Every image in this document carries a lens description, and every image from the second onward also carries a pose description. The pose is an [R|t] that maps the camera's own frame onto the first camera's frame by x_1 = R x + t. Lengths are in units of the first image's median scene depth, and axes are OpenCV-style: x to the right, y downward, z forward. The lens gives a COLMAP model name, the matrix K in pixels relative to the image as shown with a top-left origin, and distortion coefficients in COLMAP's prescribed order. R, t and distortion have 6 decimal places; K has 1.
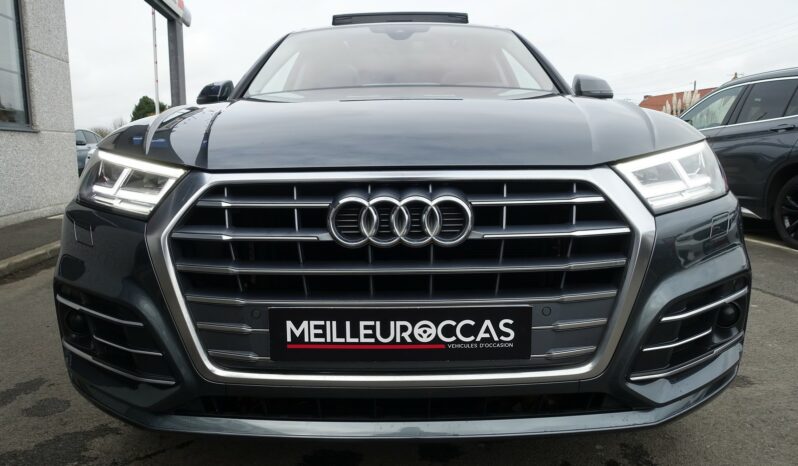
lens RADIAL K [[543.7, 0, 399.0], [0, 543.7, 233.0], [0, 0, 1]] dist [-0.005417, -0.001080]
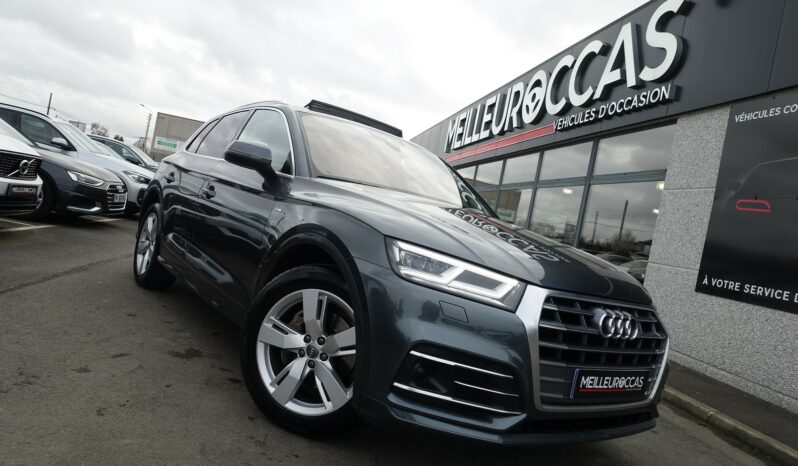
lens RADIAL K [[543.7, 0, 399.0], [0, 543.7, 233.0], [0, 0, 1]] dist [-0.005417, -0.001080]
pose [[0.773591, 0.172677, 0.609704, -1.903472], [-0.130632, 0.984947, -0.113206, -0.029080], [-0.620074, 0.007928, 0.784503, -0.072832]]
